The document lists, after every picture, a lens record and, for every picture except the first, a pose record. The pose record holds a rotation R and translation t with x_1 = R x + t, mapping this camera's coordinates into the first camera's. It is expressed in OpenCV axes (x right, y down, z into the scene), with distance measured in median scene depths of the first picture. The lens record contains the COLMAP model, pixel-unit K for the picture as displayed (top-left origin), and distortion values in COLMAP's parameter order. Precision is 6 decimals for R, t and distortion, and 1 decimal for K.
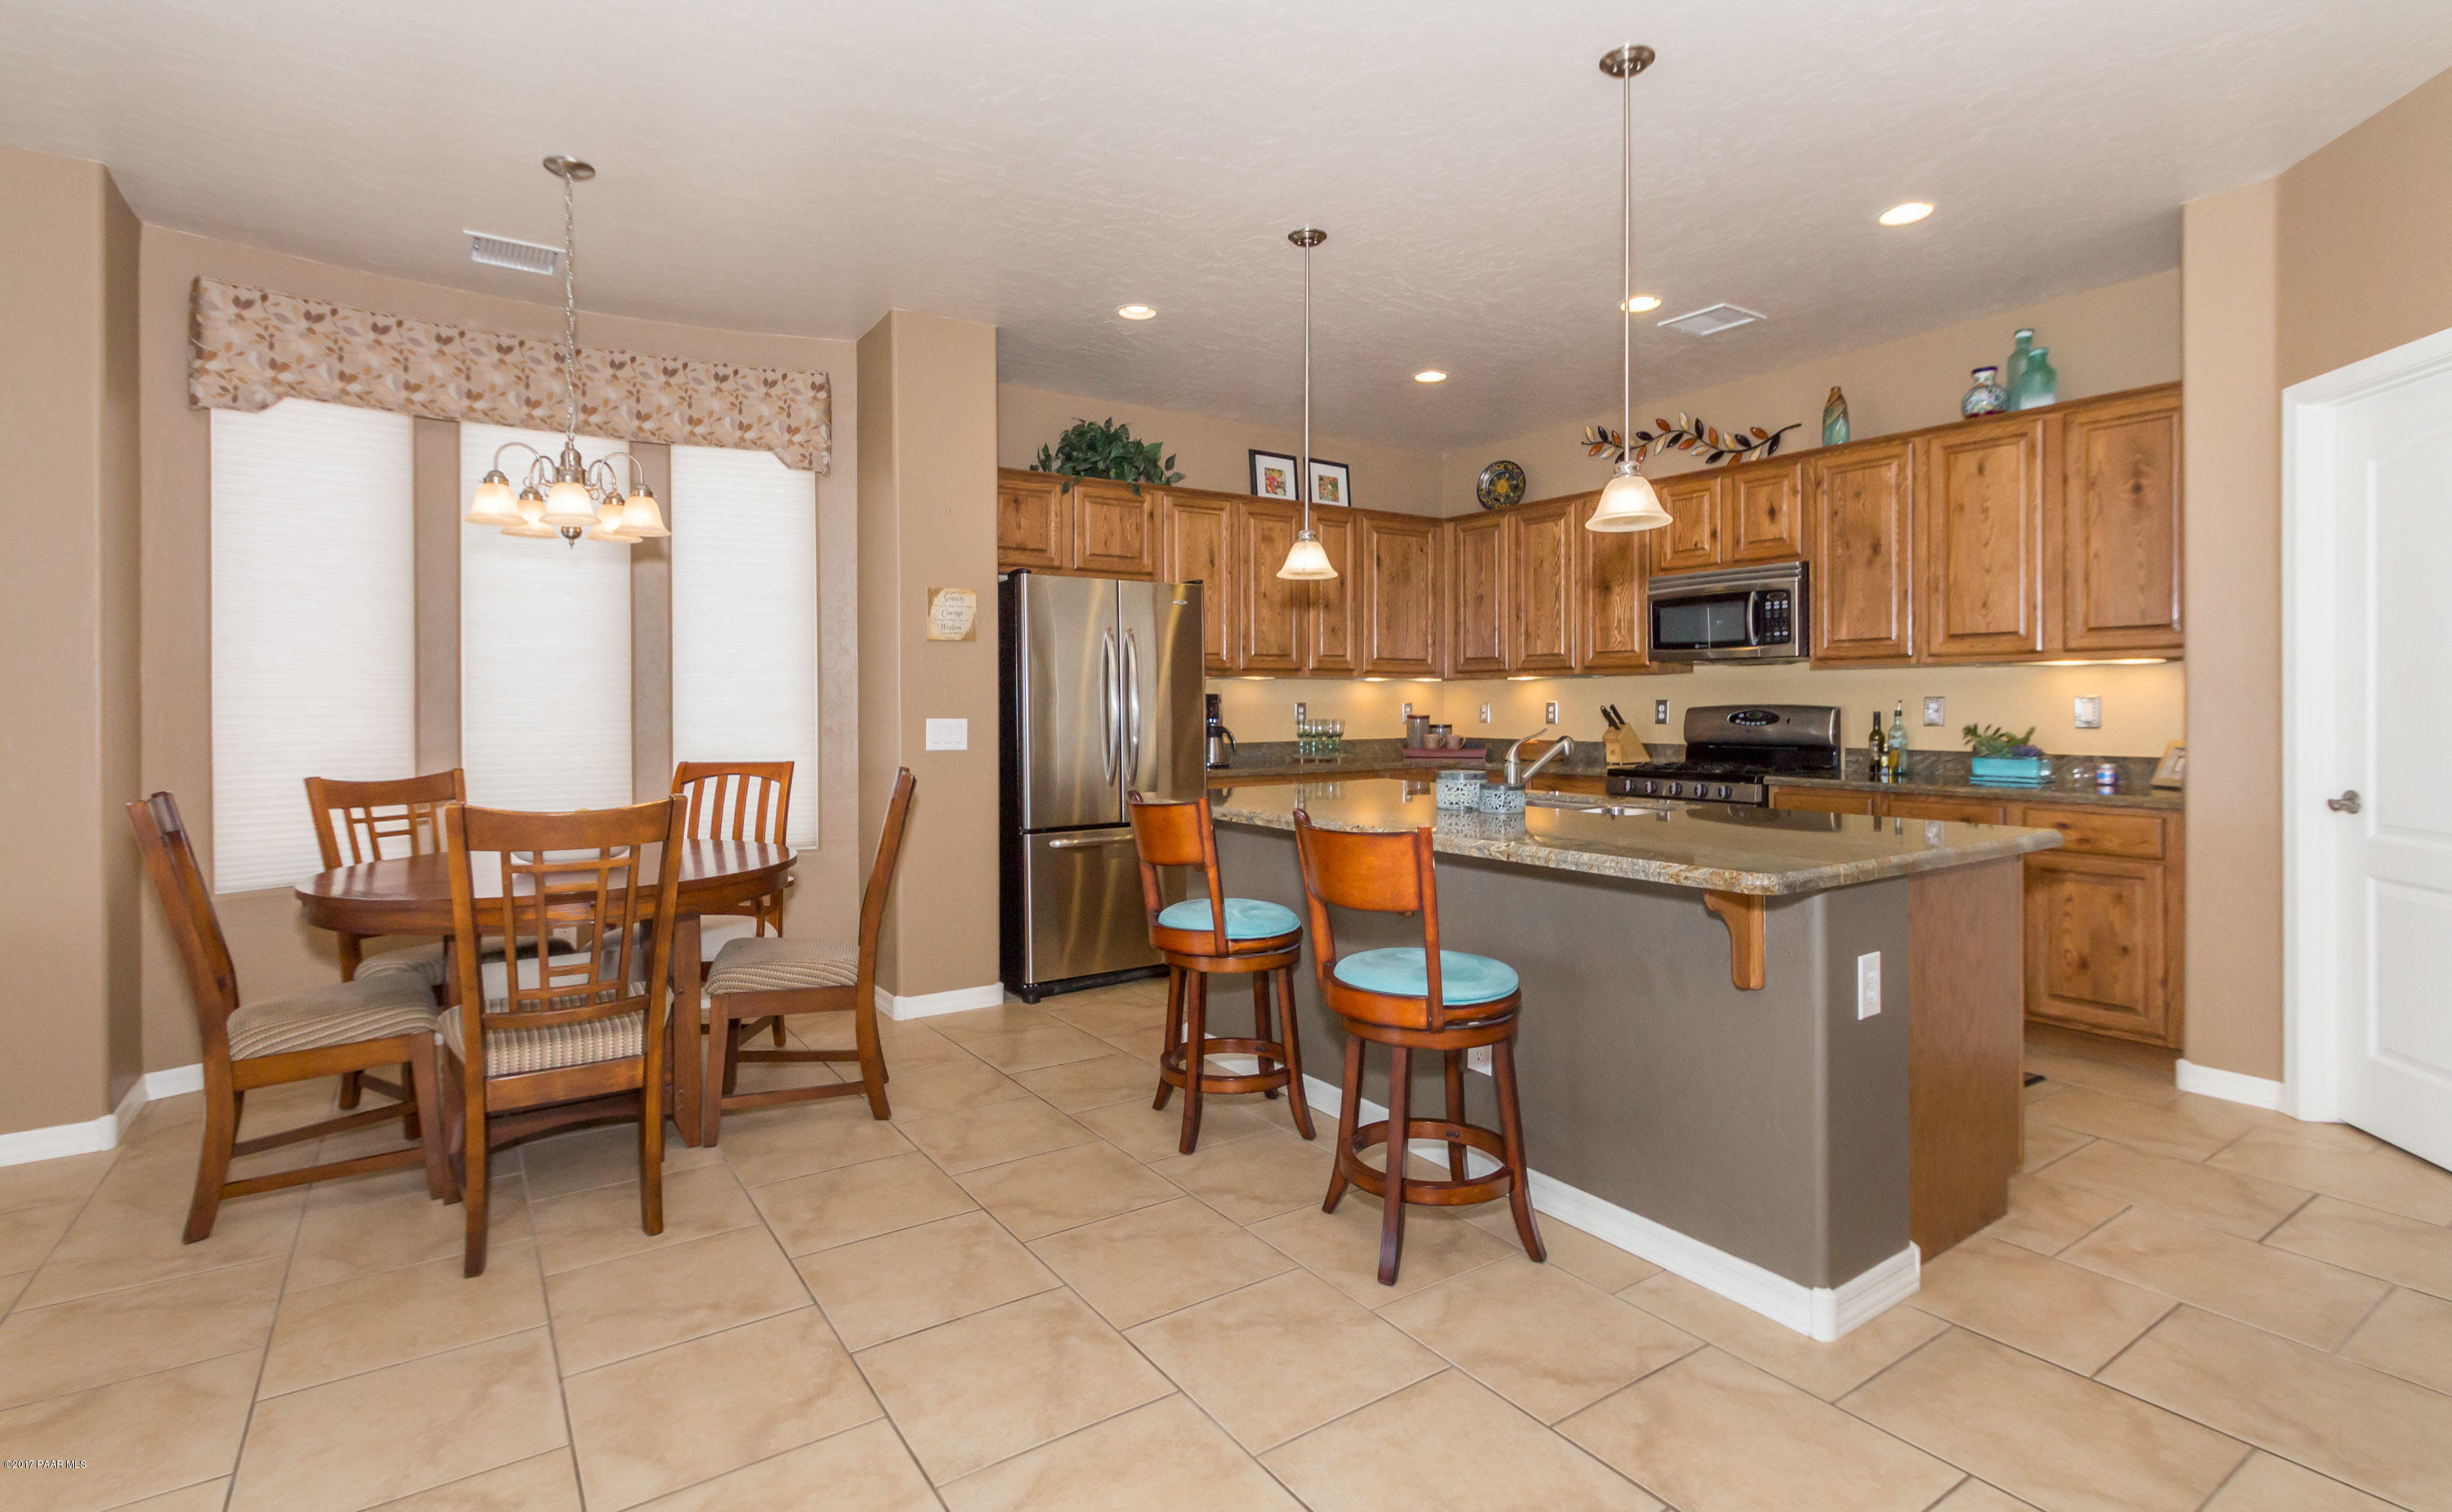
lens RADIAL K [[1145.4, 0, 1230.3], [0, 1145.4, 844.0], [0, 0, 1]] dist [-0.000031, -0.000328]
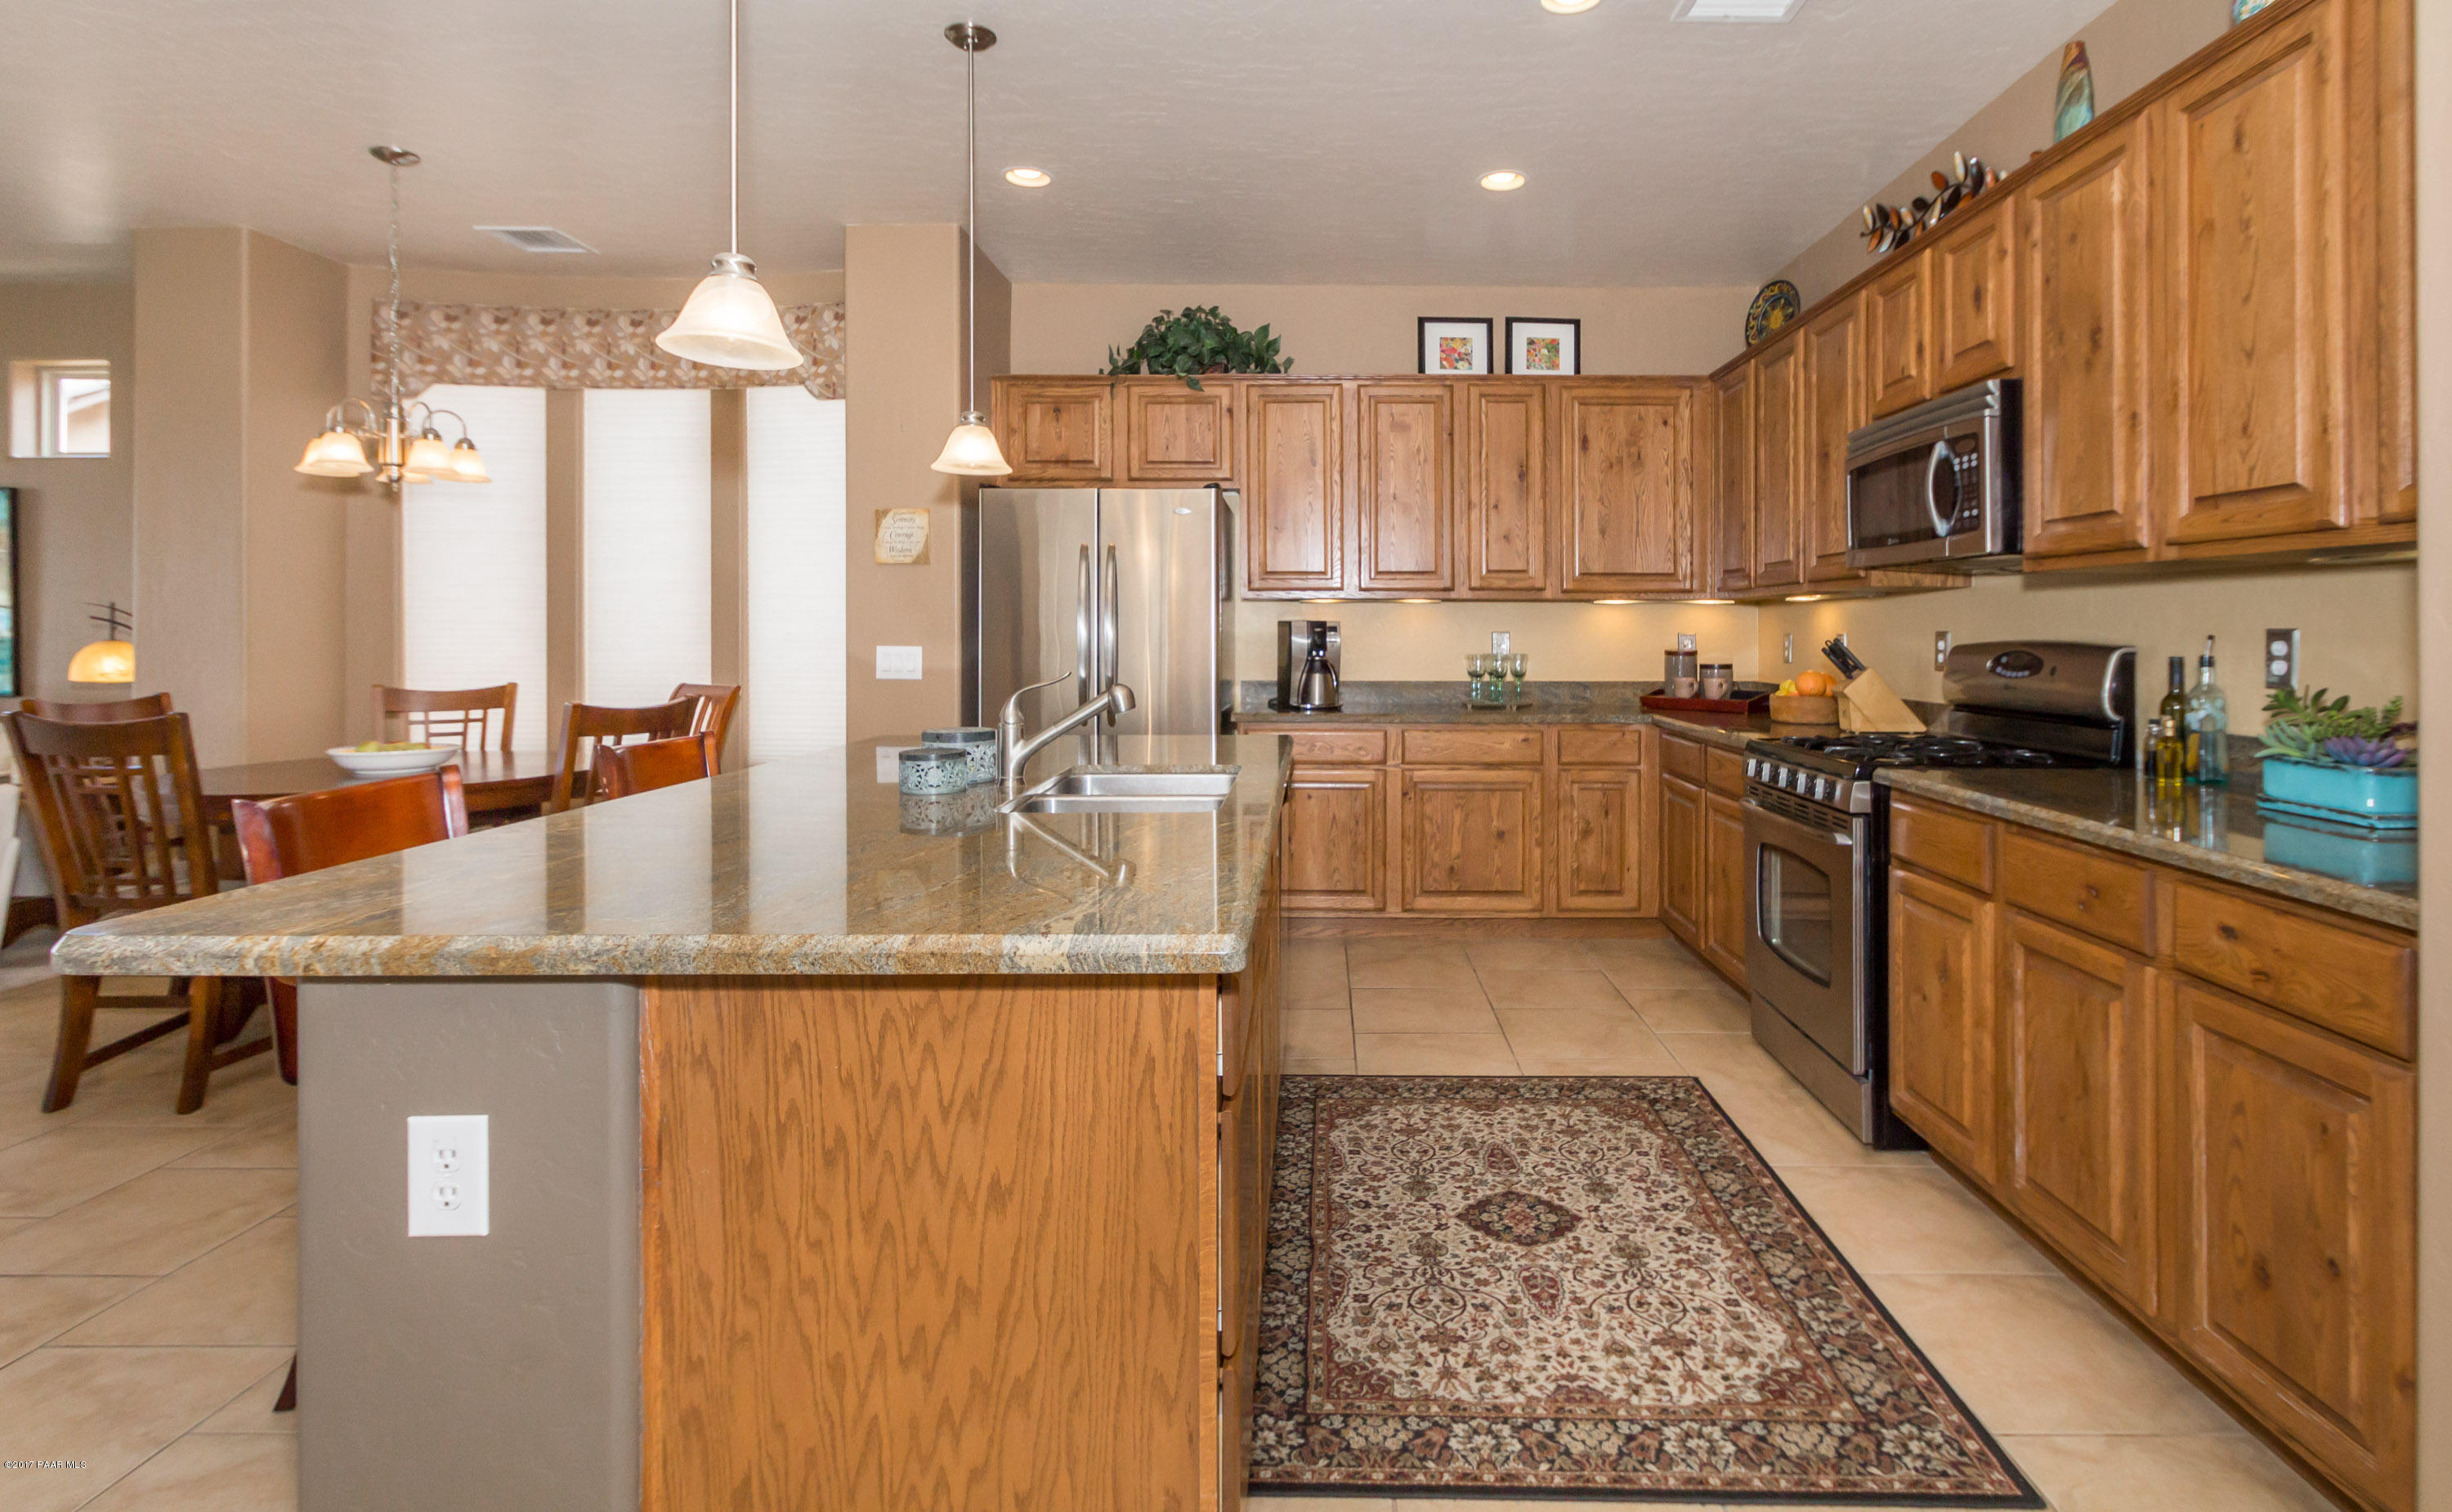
lens RADIAL K [[1177.5, 0, 1313.5], [0, 1177.5, 752.6], [0, 0, 1]] dist [0.004213, -0.000285]
pose [[0.829933, 0.063461, -0.554241, 0.546604], [-0.073917, 0.997258, 0.003502, -0.047088], [0.552944, 0.038062, 0.832349, 0.356036]]
